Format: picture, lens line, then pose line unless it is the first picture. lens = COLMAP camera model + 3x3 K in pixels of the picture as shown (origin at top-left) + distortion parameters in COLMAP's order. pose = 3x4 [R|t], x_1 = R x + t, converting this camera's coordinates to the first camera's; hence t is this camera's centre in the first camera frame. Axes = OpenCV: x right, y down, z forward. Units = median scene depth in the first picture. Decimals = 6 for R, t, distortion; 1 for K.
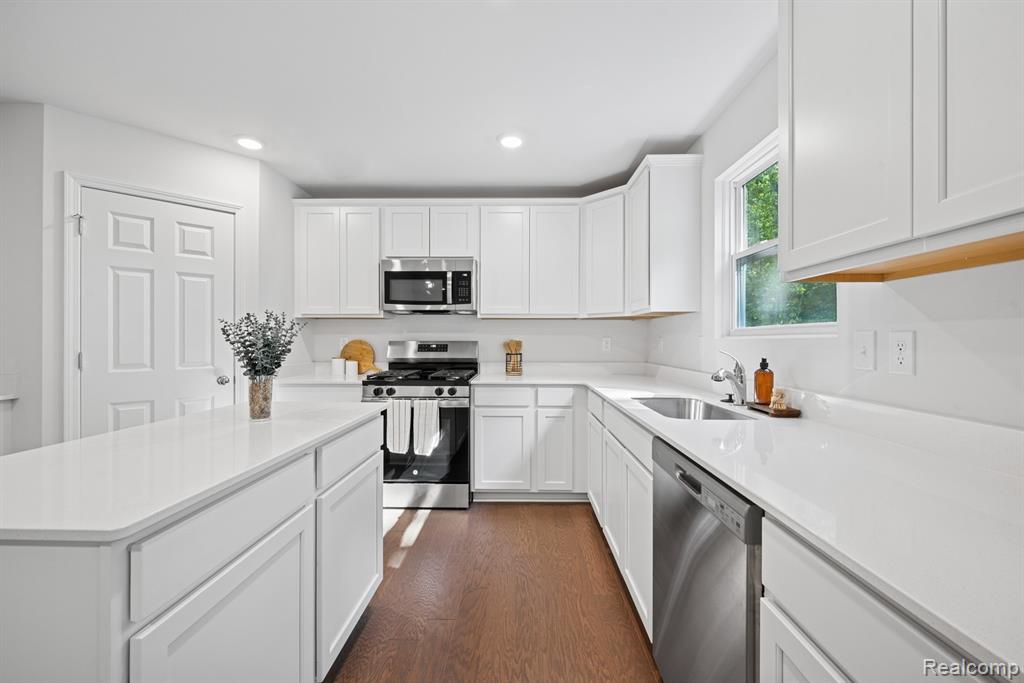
lens RADIAL K [[403.3, 0, 515.1], [0, 403.3, 339.7], [0, 0, 1]] dist [0.002854, 0.000797]
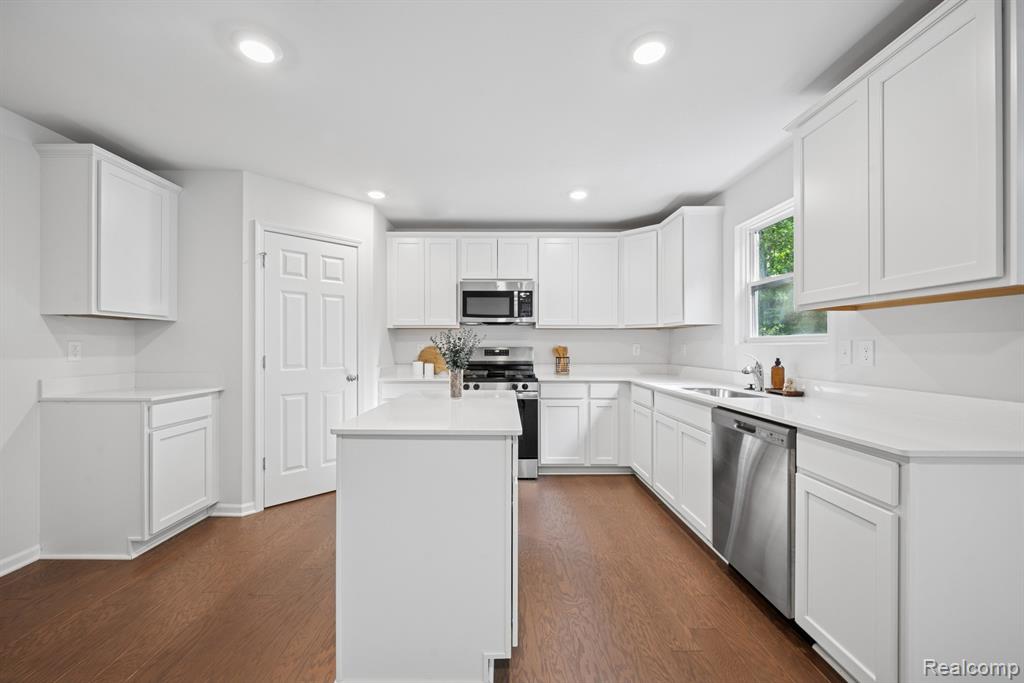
lens RADIAL K [[403.3, 0, 506.8], [0, 403.3, 346.0], [0, 0, 1]] dist [0.002854, 0.000797]
pose [[0.999777, -0.000941, 0.021076, -0.254918], [0.000952, 0.999999, -0.000505, 0.000600], [-0.021076, 0.000525, 0.999778, -0.286585]]
